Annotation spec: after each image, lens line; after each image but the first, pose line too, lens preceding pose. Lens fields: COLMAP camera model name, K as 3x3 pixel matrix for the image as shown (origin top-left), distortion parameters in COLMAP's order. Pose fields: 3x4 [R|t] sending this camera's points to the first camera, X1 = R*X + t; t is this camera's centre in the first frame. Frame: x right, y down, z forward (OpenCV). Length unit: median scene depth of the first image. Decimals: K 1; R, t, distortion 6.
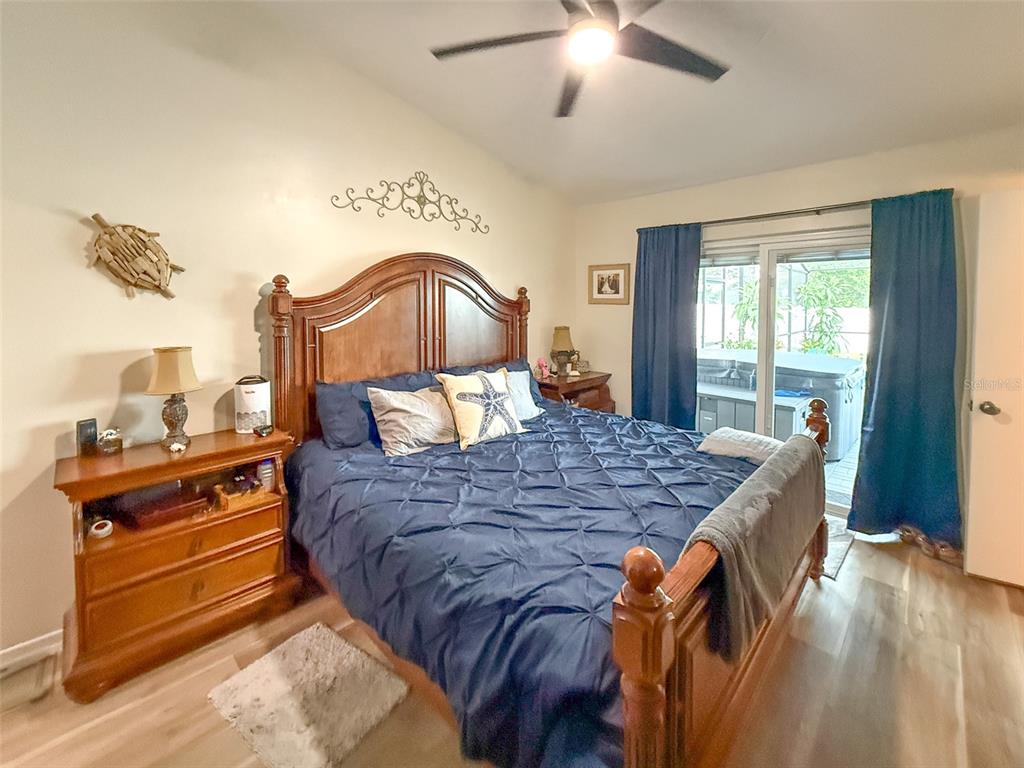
lens RADIAL K [[958.4, 0, 510.6], [0, 958.4, 383.2], [0, 0, 1]] dist [0.006997, 0.000000]
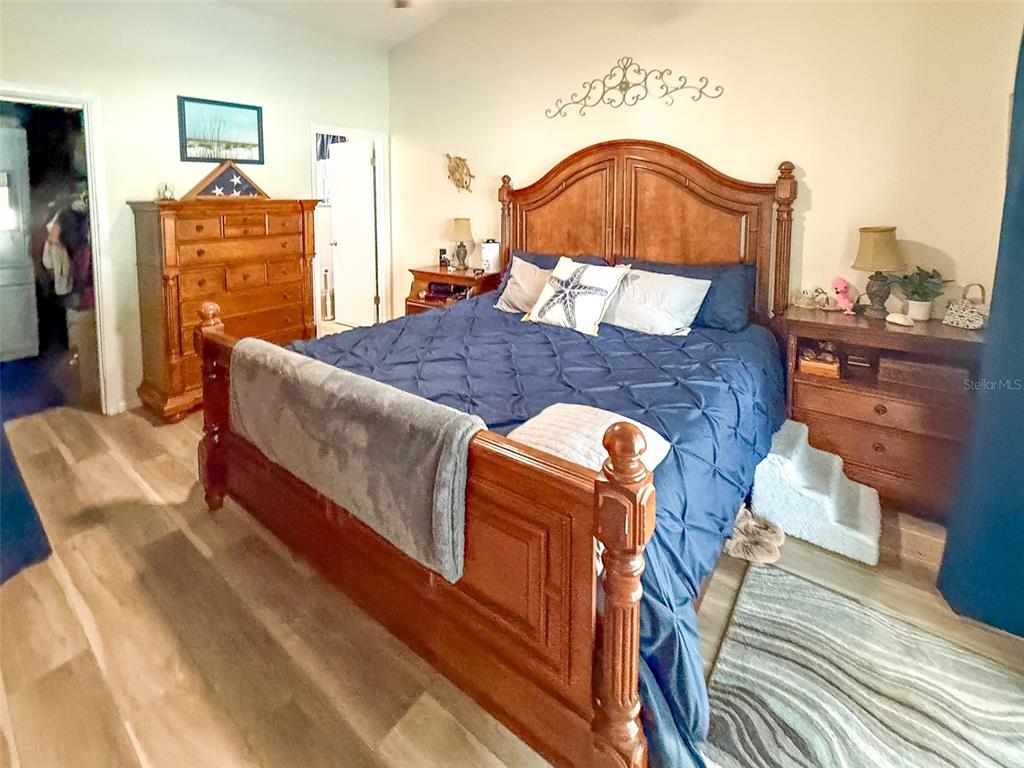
lens RADIAL K [[958.4, 0, 510.5], [0, 958.4, 383.3], [0, 0, 1]] dist [0.006997, 0.000000]
pose [[-0.562606, 0.156209, -0.811833, 0.855551], [-0.060508, 0.971573, 0.228878, -0.114045], [0.824508, 0.177891, -0.537160, 1.528302]]
